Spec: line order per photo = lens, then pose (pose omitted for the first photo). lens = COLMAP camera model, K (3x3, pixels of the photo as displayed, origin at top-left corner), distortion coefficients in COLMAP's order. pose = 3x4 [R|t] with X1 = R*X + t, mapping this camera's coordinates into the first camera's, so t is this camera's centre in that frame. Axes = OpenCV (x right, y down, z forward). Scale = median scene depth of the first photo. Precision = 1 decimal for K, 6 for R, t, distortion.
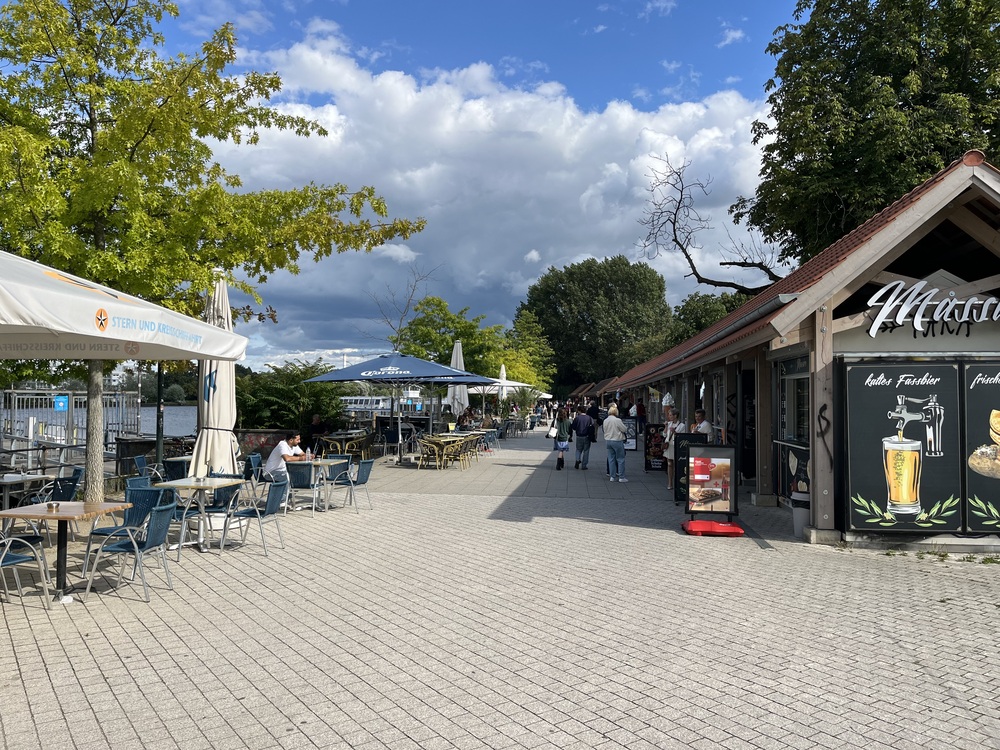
lens RADIAL K [[751.5, 0, 504.5], [0, 751.5, 378.7], [0, 0, 1]] dist [0.051725, -0.073194]
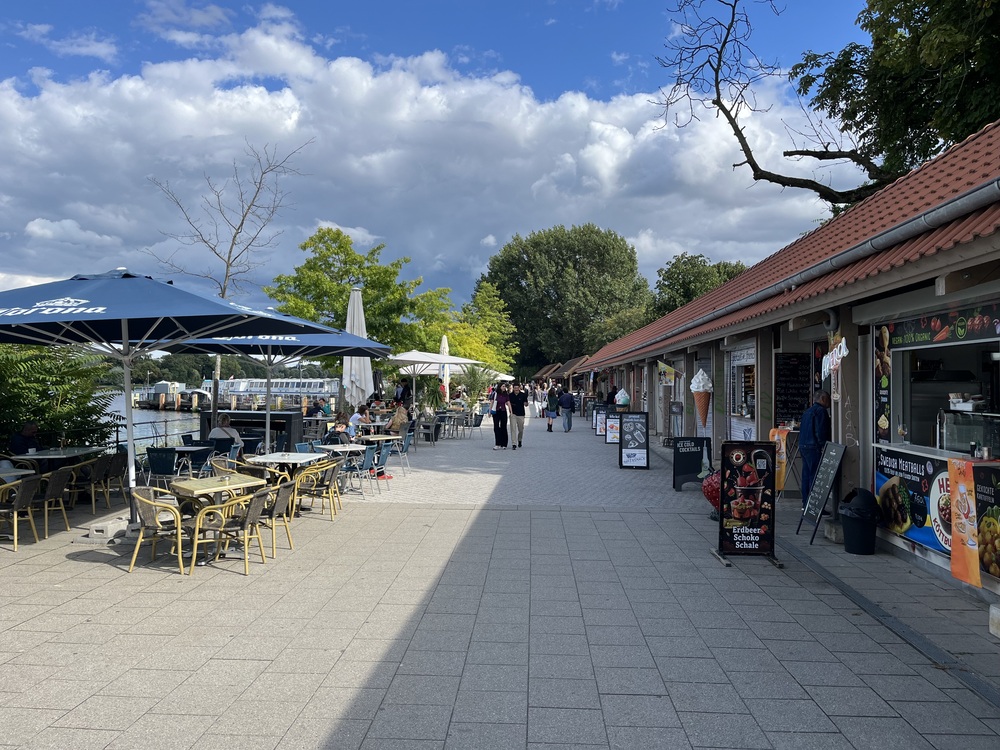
lens RADIAL K [[751.5, 0, 504.5], [0, 751.5, 378.7], [0, 0, 1]] dist [0.051725, -0.073194]
pose [[0.998861, -0.003364, 0.047586, 0.071378], [0.002241, 0.999718, 0.023633, 0.022991], [-0.047652, -0.023500, 0.998588, 0.825294]]
